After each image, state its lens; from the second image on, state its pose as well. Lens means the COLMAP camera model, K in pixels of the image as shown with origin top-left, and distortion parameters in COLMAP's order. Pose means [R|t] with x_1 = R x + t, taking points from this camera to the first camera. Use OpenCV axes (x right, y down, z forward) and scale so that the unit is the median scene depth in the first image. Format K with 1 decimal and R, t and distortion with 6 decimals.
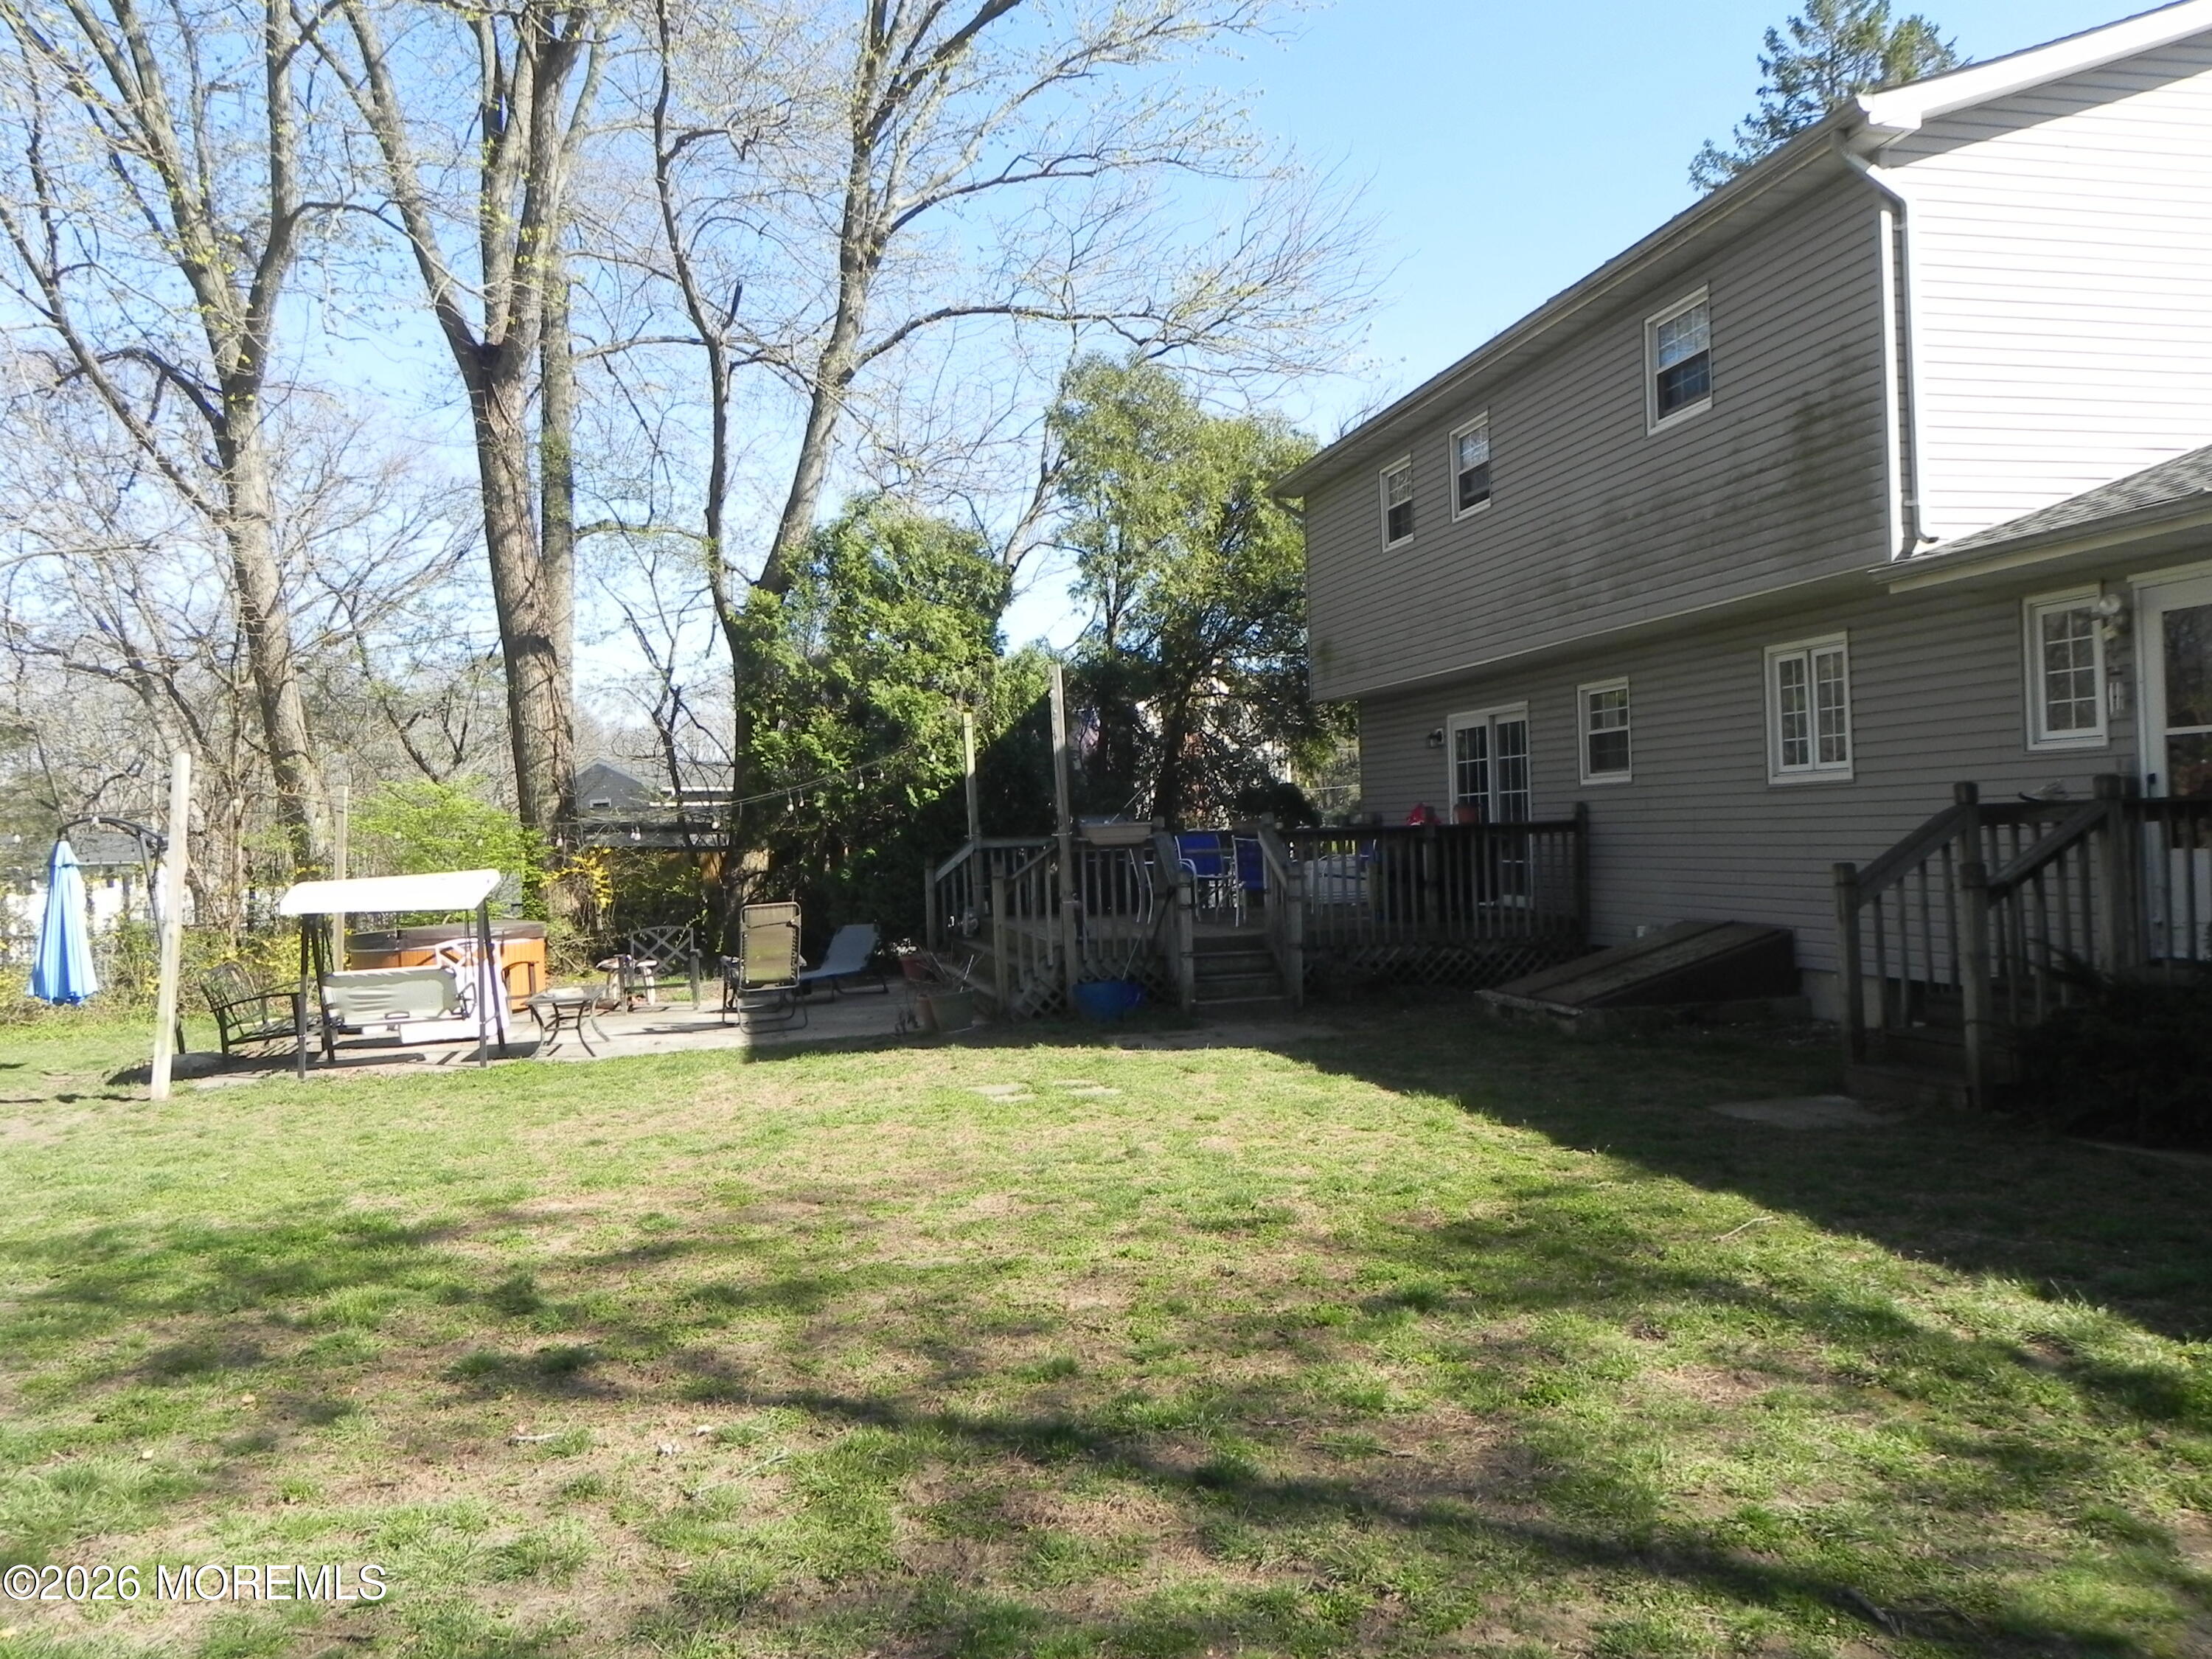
lens RADIAL K [[1713.1, 0, 1106.0], [0, 1713.1, 829.5], [0, 0, 1]] dist [-0.006438, 0.003273]
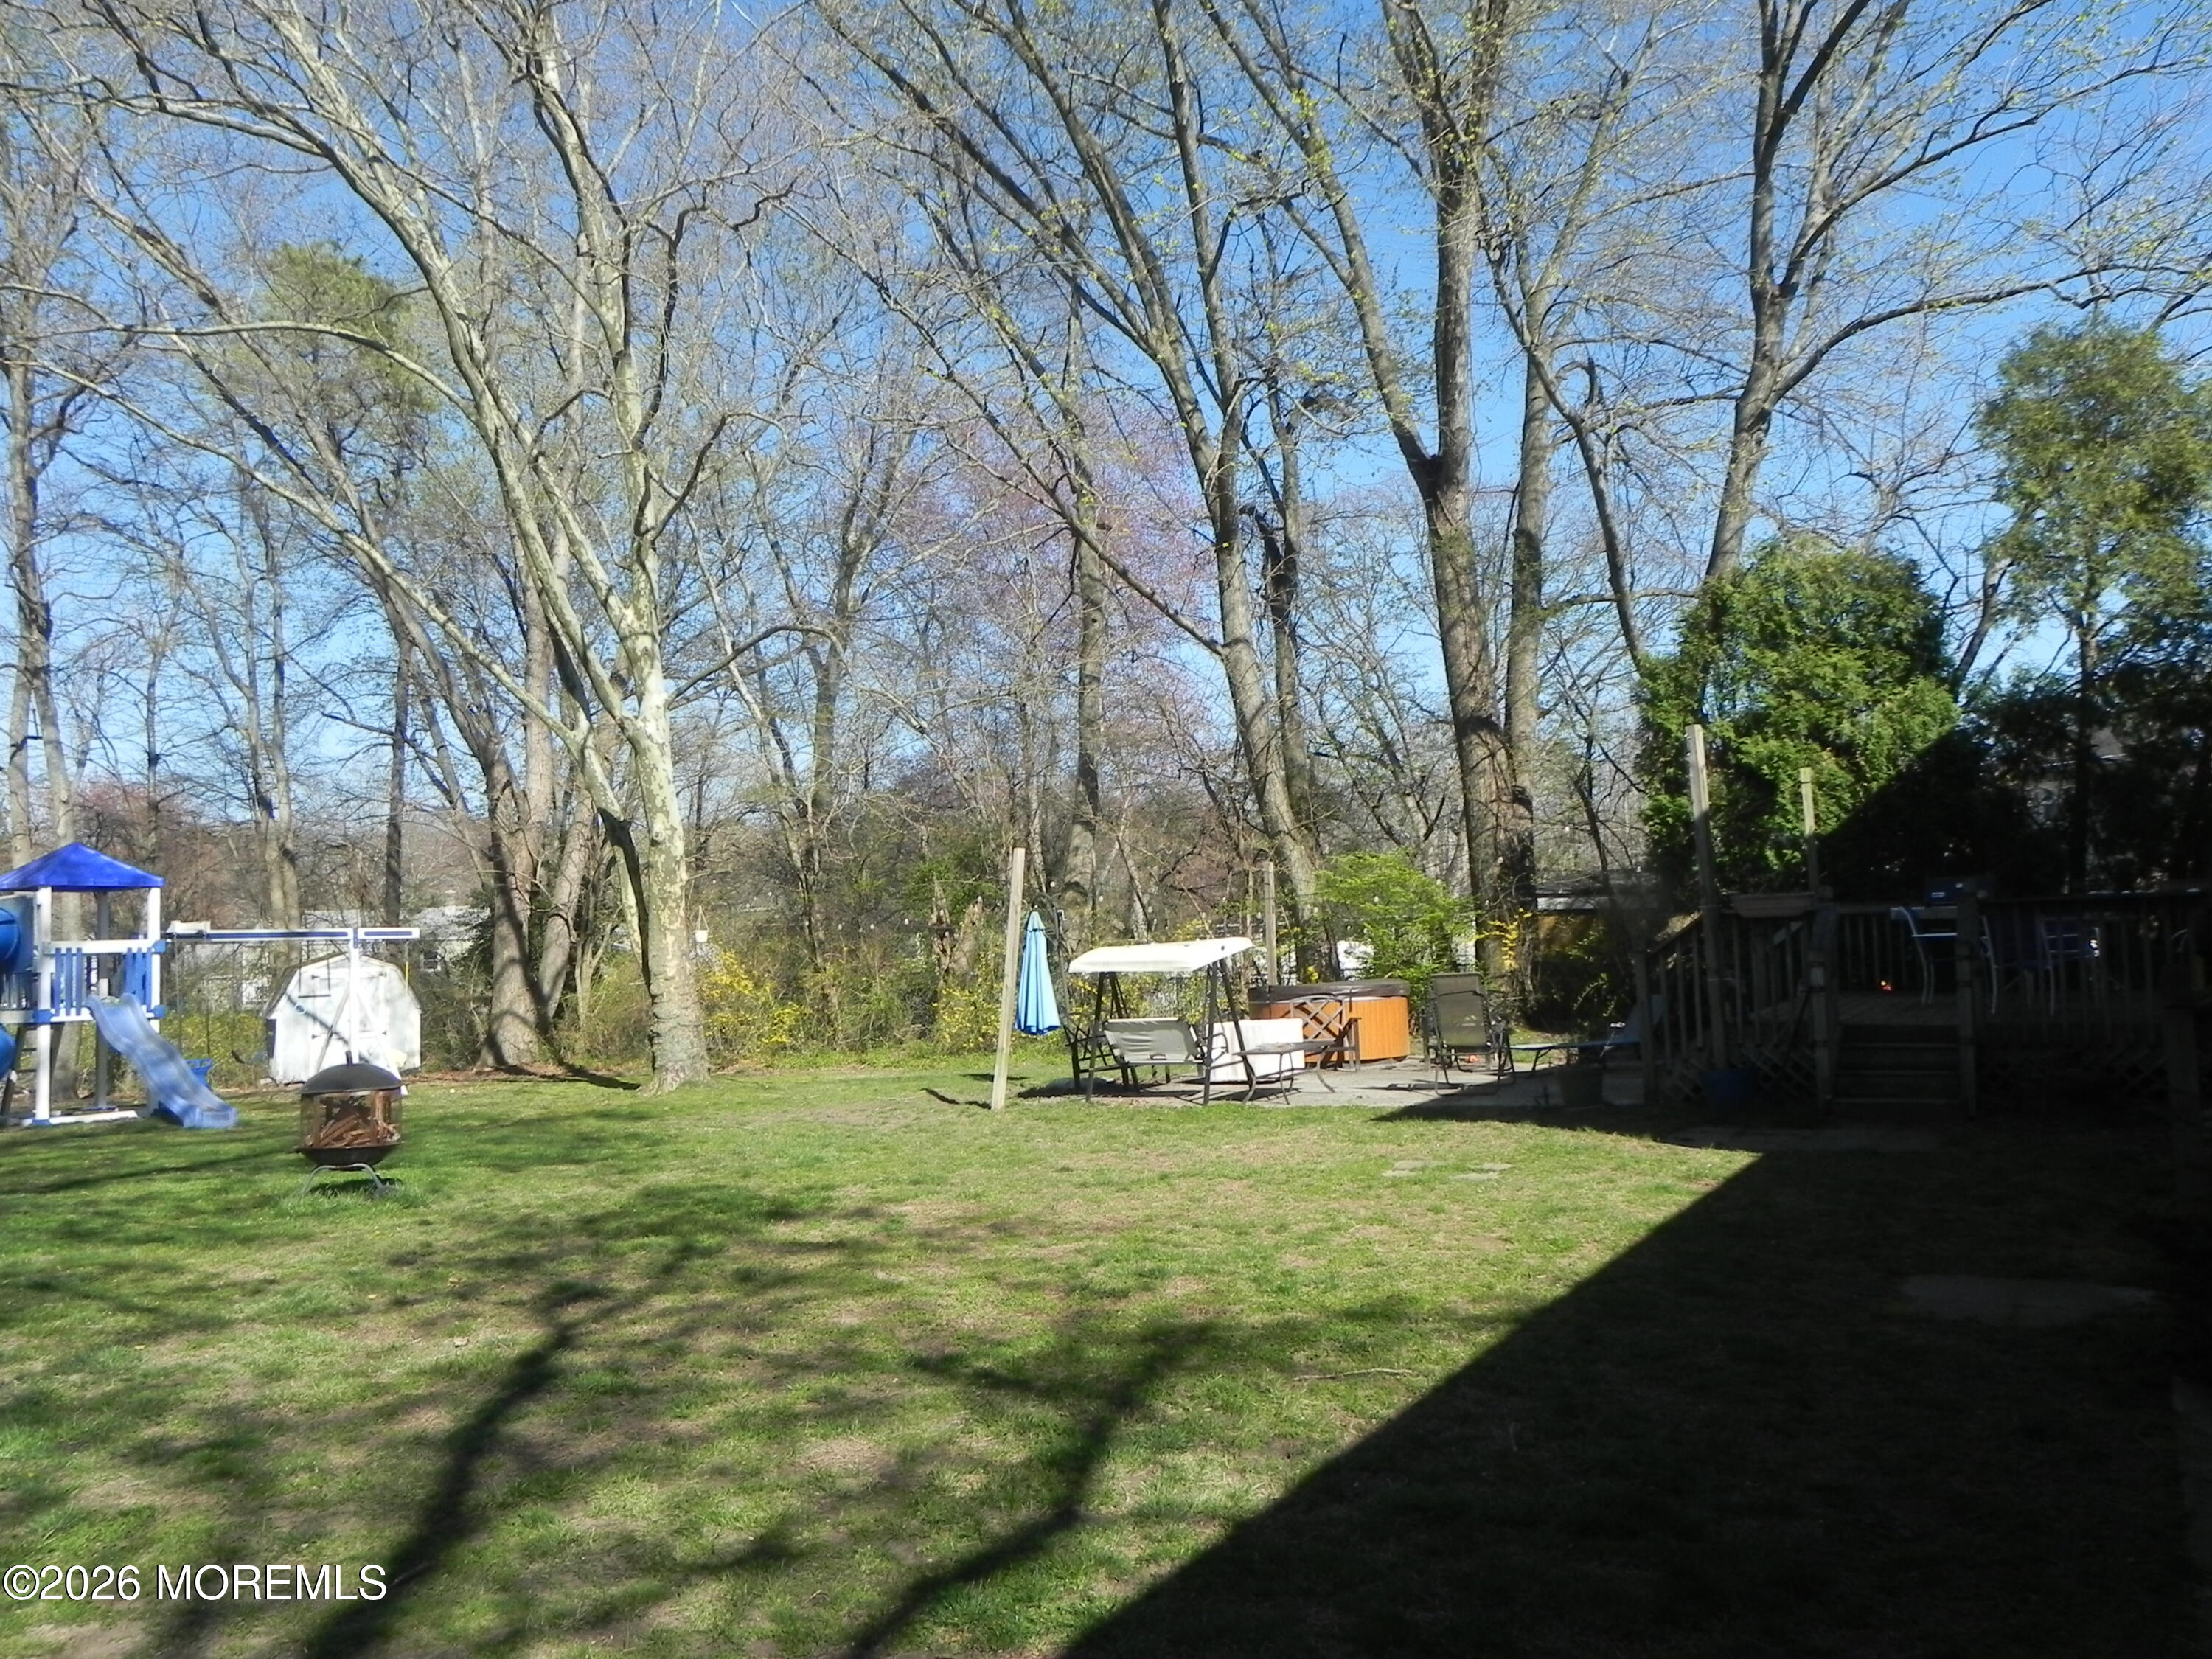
lens RADIAL K [[1713.1, 0, 1106.0], [0, 1713.1, 829.5], [0, 0, 1]] dist [-0.006438, 0.003273]
pose [[0.686540, -0.033999, -0.726296, 0.298937], [0.013279, 0.999326, -0.034227, -0.007730], [0.726971, 0.013854, 0.686529, 0.089739]]
